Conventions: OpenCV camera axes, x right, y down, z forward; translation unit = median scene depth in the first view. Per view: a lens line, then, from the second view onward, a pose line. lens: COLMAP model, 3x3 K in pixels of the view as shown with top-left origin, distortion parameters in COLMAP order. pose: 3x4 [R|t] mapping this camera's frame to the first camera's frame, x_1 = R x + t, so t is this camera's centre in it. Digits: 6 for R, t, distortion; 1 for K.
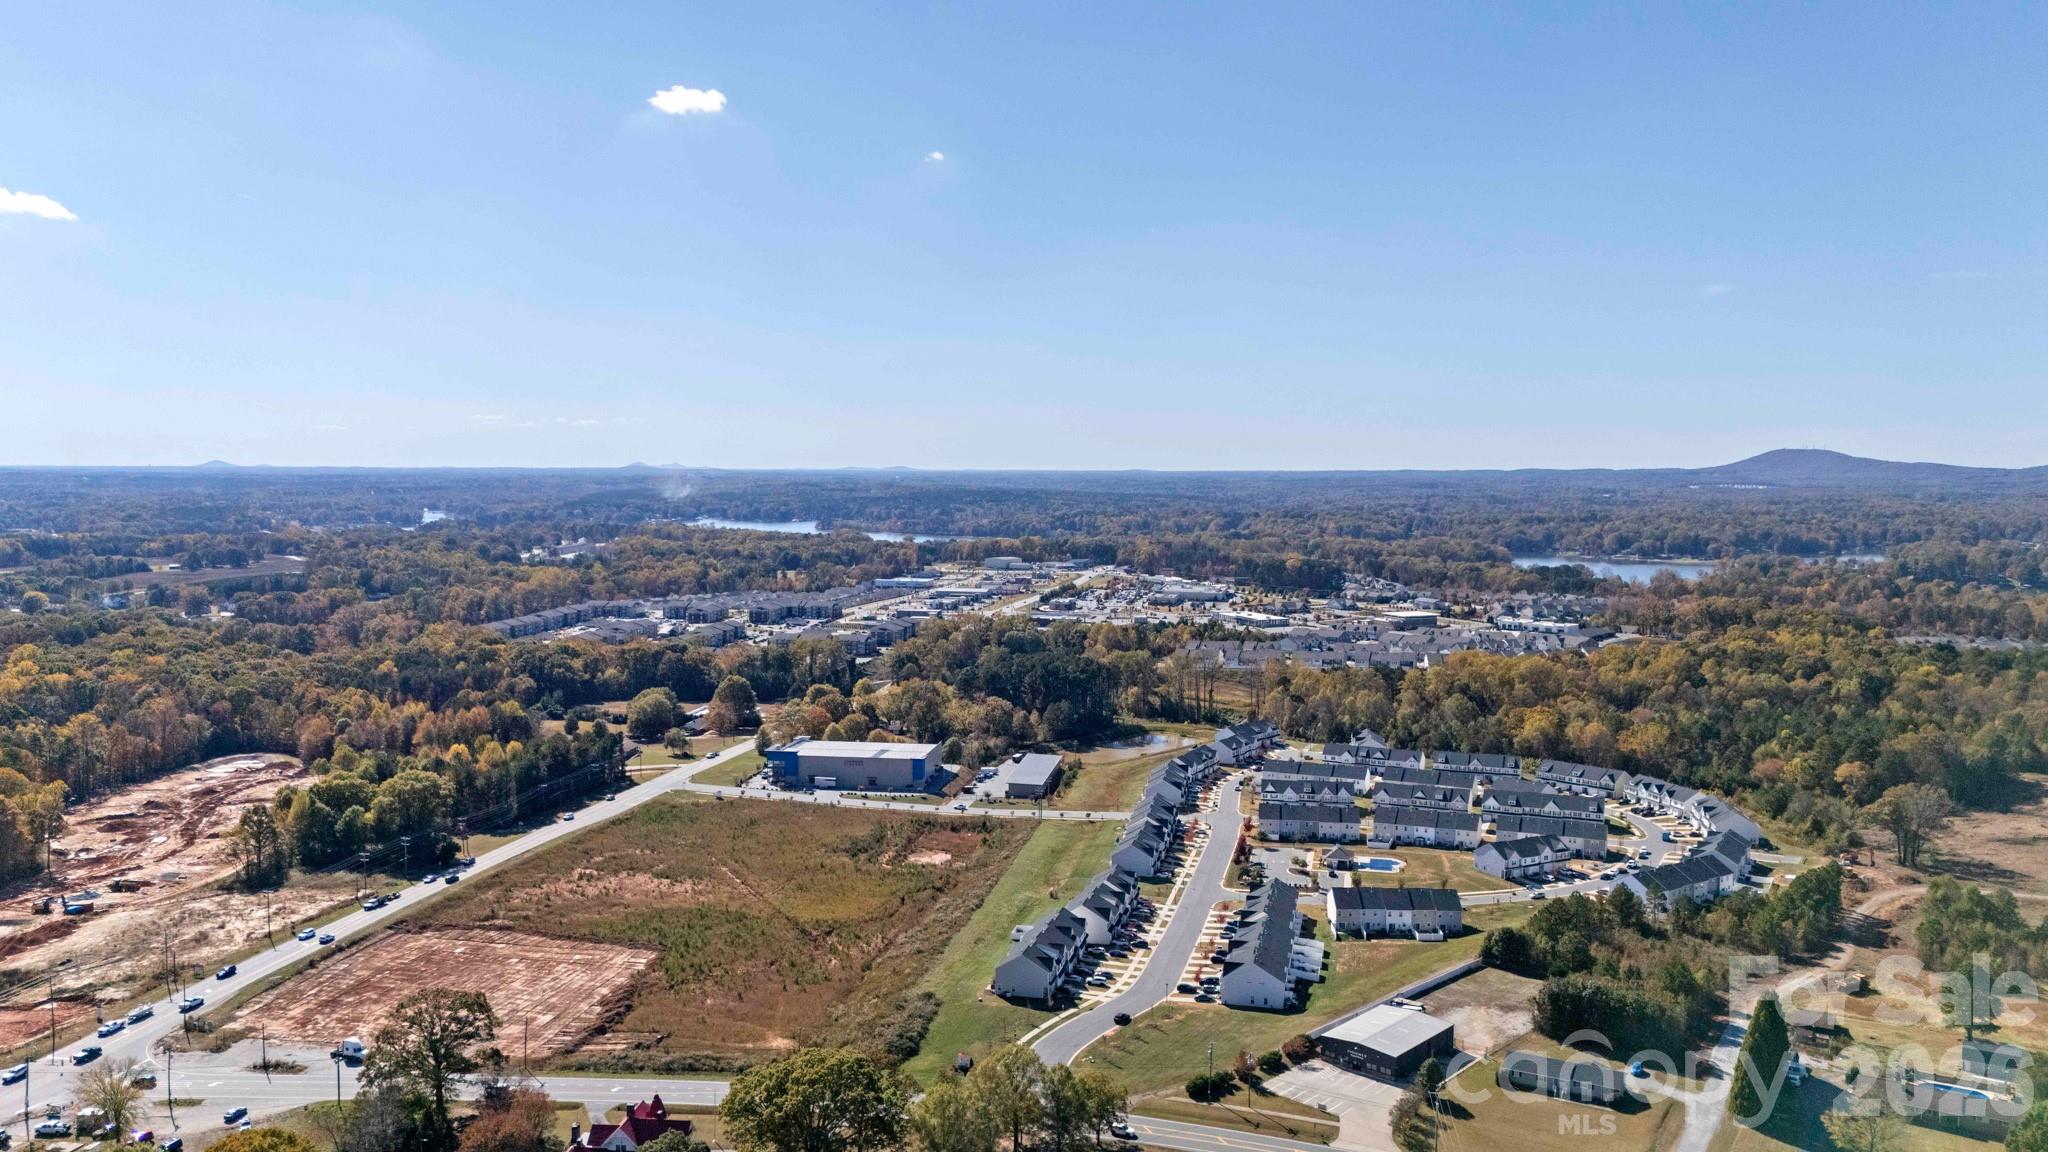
lens RADIAL K [[1520.2, 0, 1035.0], [0, 1520.2, 579.2], [0, 0, 1]] dist [0.076609, -0.100570]
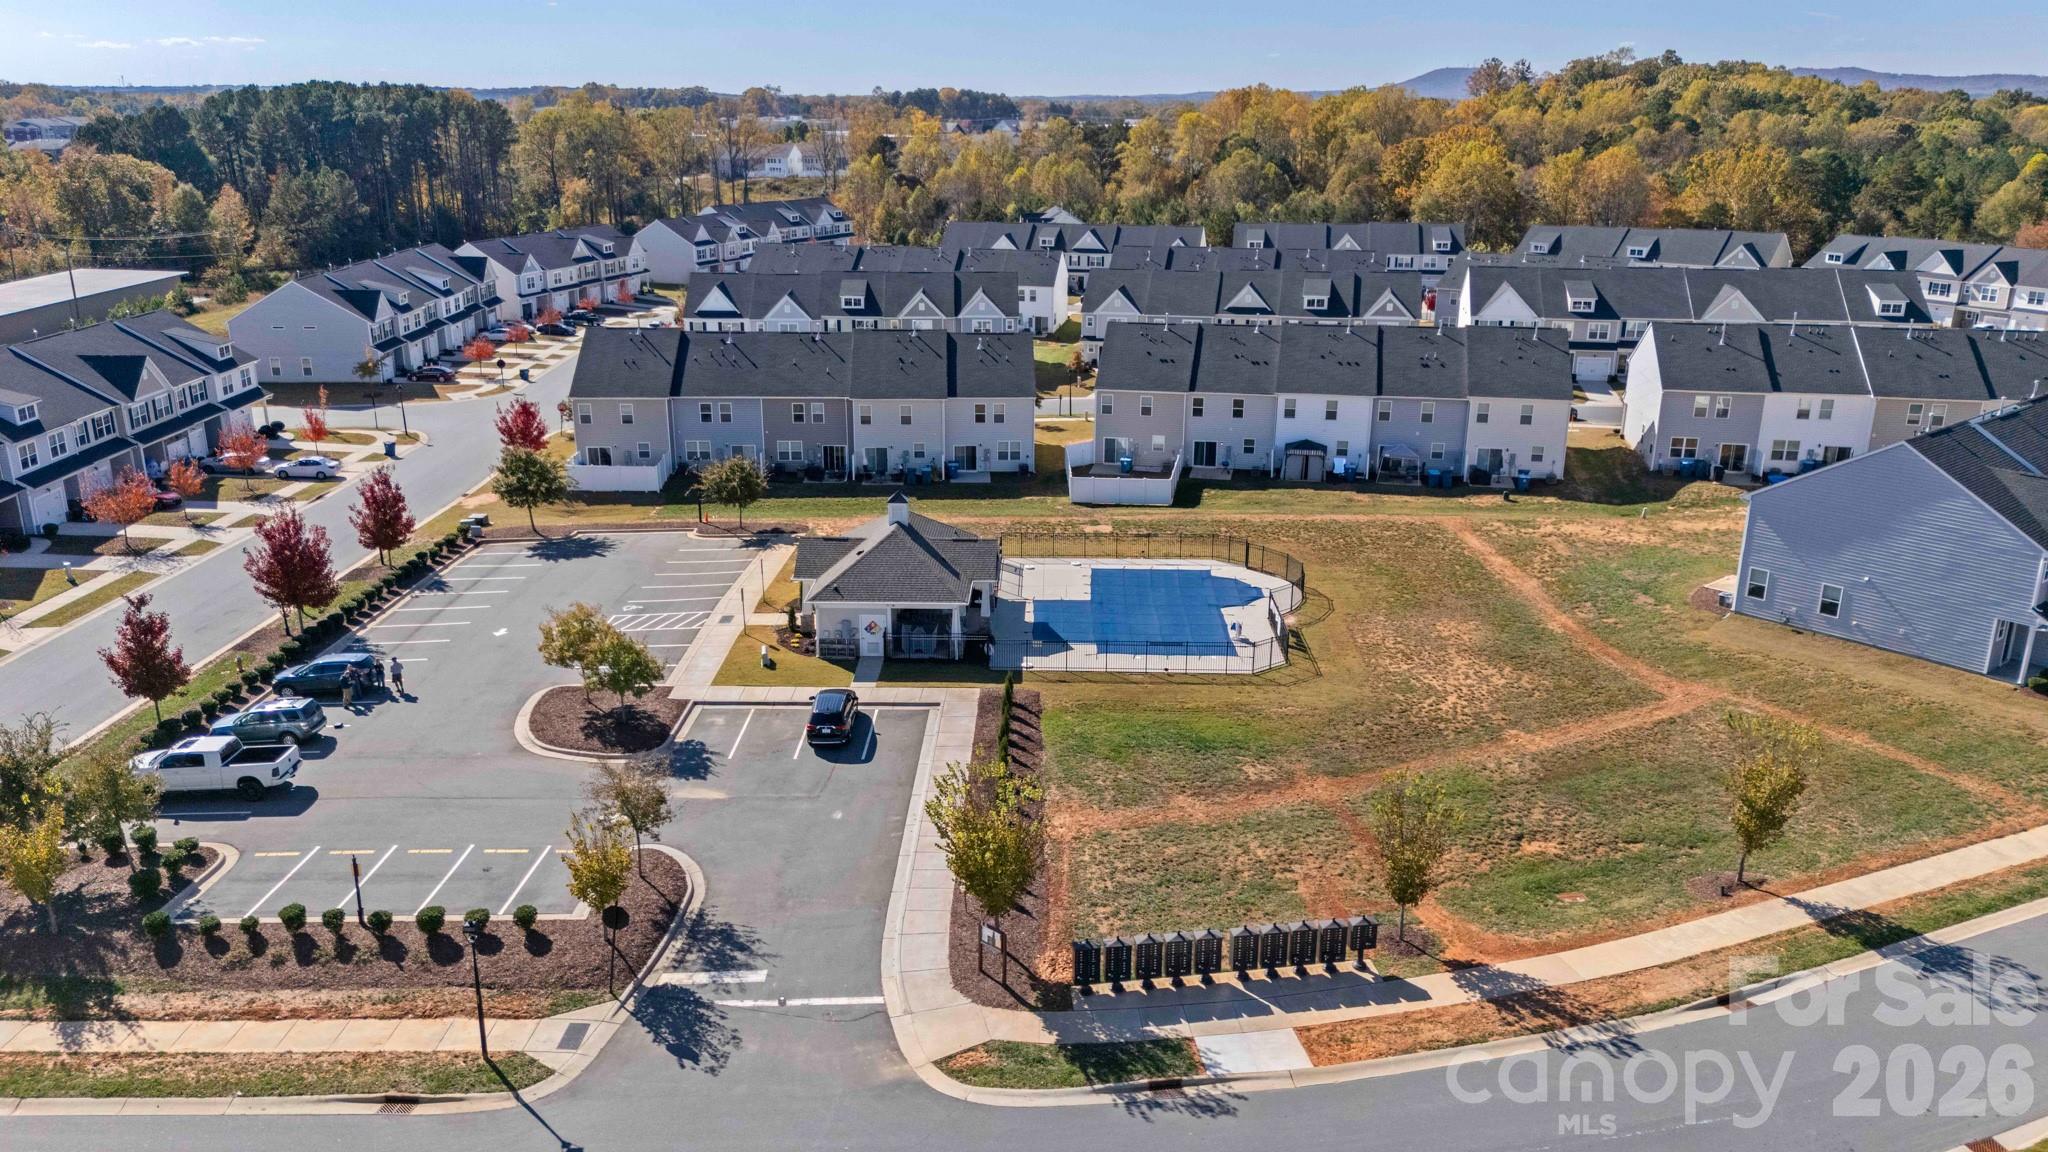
lens RADIAL K [[1486.2, 0, 1033.2], [0, 1486.2, 578.4], [0, 0, 1]] dist [0.076278, -0.094826]
pose [[0.979119, -0.064025, 0.192940, 0.161028], [0.017141, 0.971729, 0.235476, 0.128085], [-0.202562, -0.227252, 0.952536, 0.751310]]
